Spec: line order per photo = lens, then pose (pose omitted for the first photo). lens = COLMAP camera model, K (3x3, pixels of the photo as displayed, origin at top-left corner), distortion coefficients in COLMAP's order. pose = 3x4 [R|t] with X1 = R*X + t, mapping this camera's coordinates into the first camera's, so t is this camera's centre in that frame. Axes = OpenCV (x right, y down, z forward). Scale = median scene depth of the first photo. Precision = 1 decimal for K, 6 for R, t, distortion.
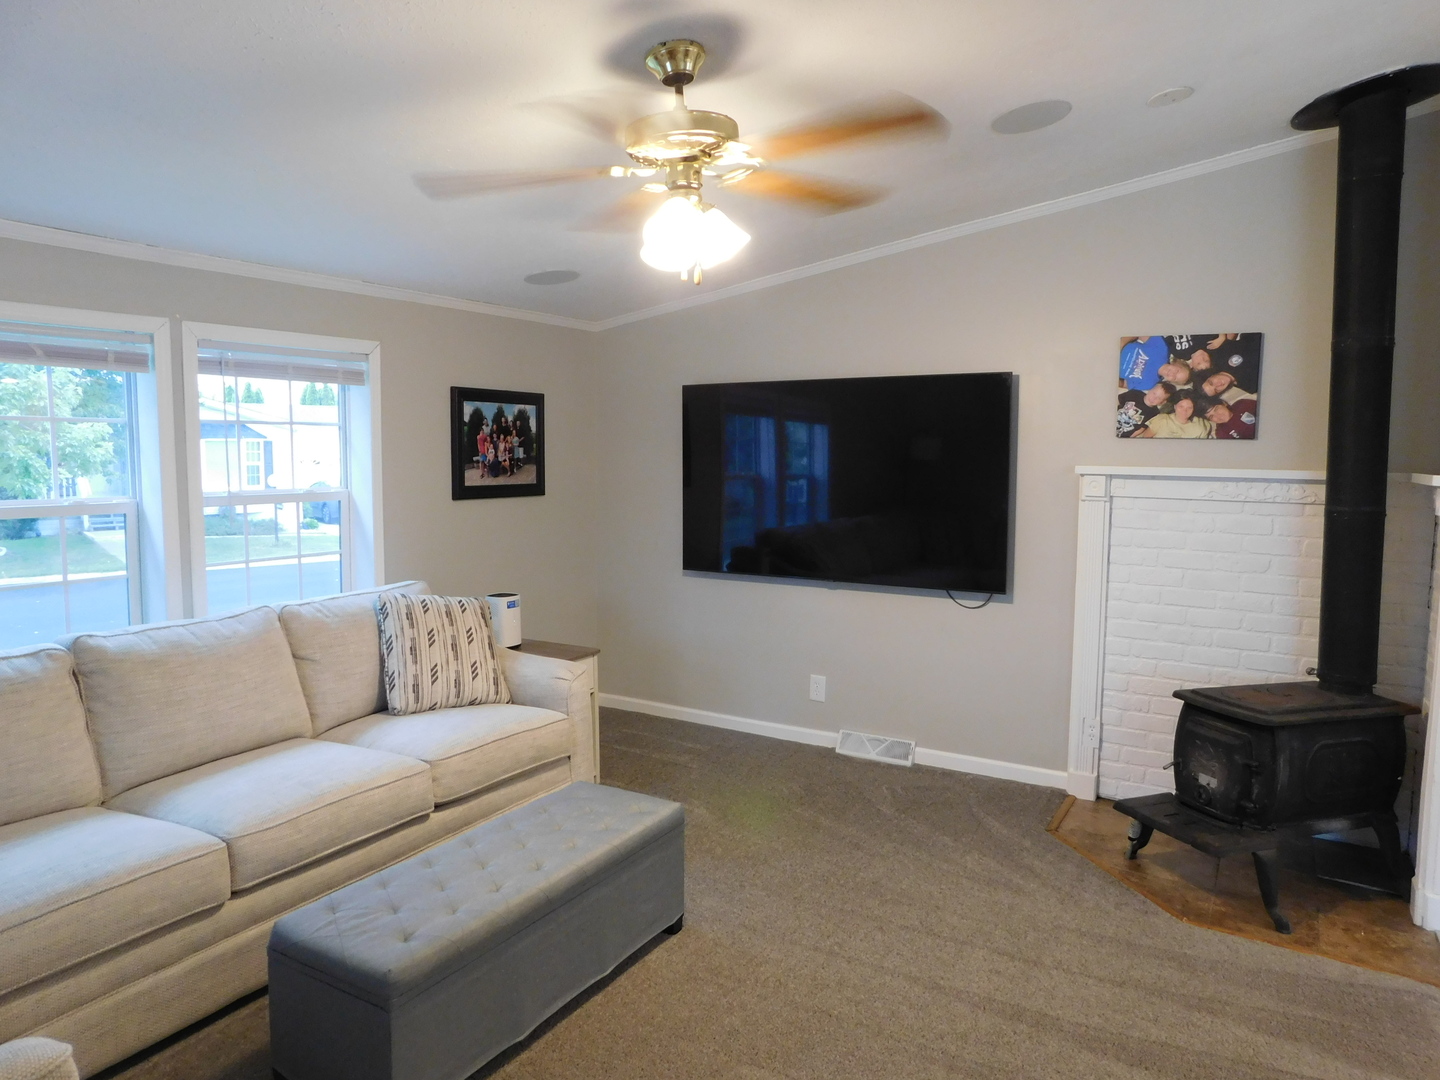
lens RADIAL K [[951.6, 0, 715.8], [0, 951.6, 543.0], [0, 0, 1]] dist [-0.062918, 0.041397]
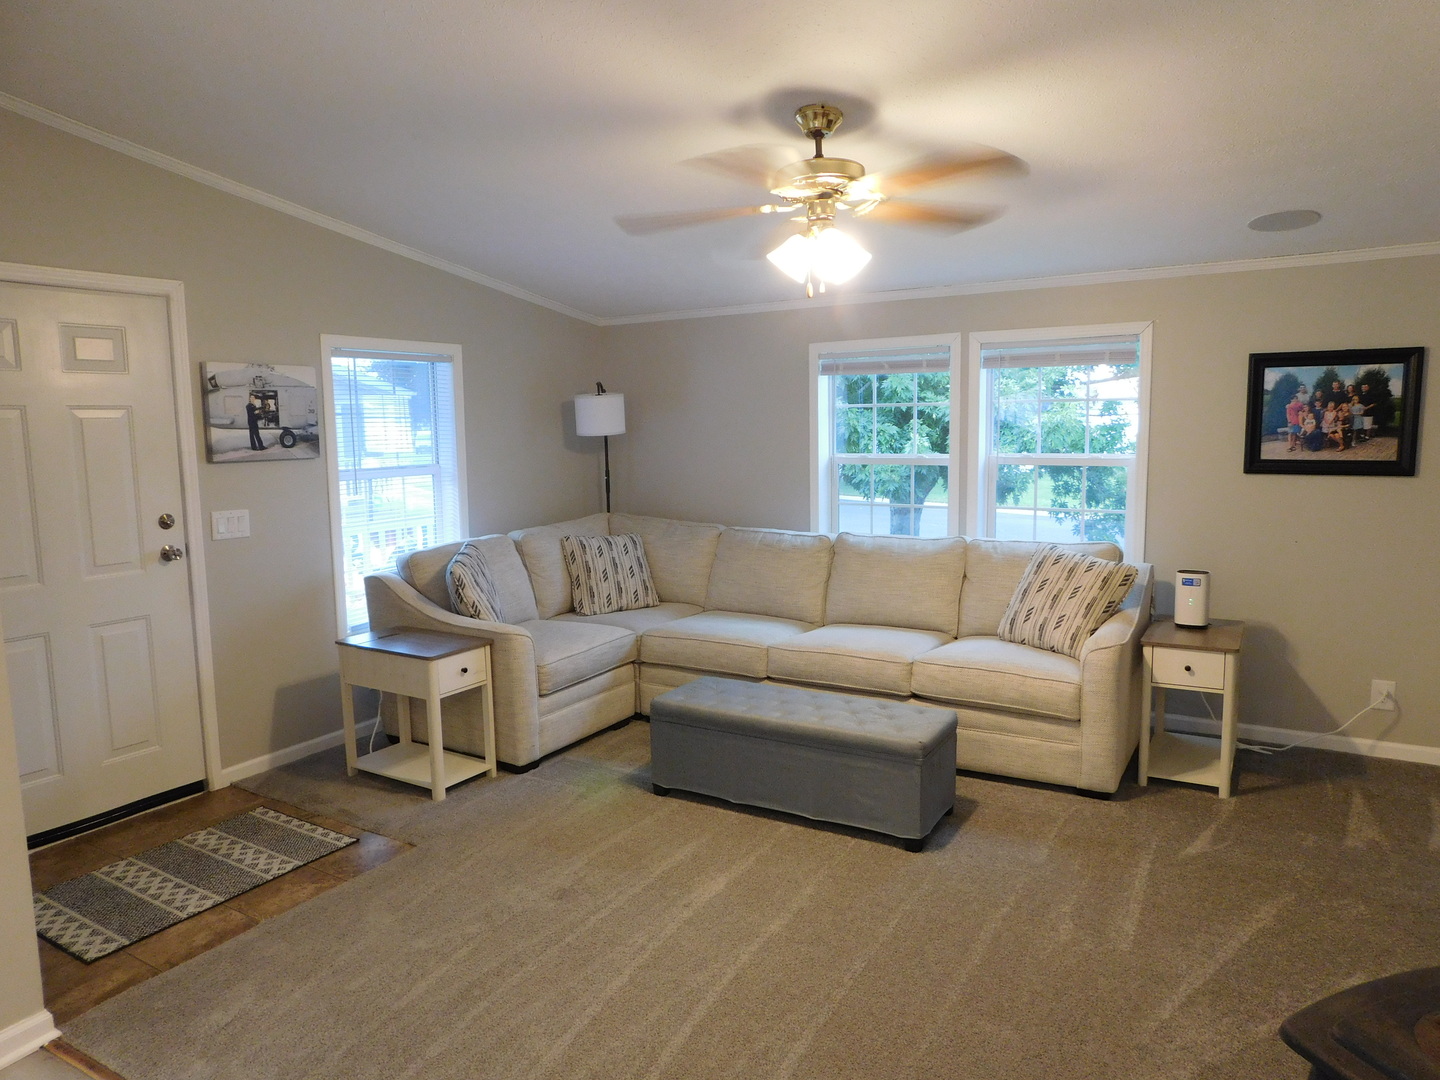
lens RADIAL K [[951.6, 0, 718.1], [0, 951.6, 540.0], [0, 0, 1]] dist [-0.062918, 0.041397]
pose [[0.002671, 0.118961, -0.992895, 0.642232], [-0.081144, 0.989651, 0.118354, -0.045561], [0.996699, 0.080251, 0.012296, 0.445985]]
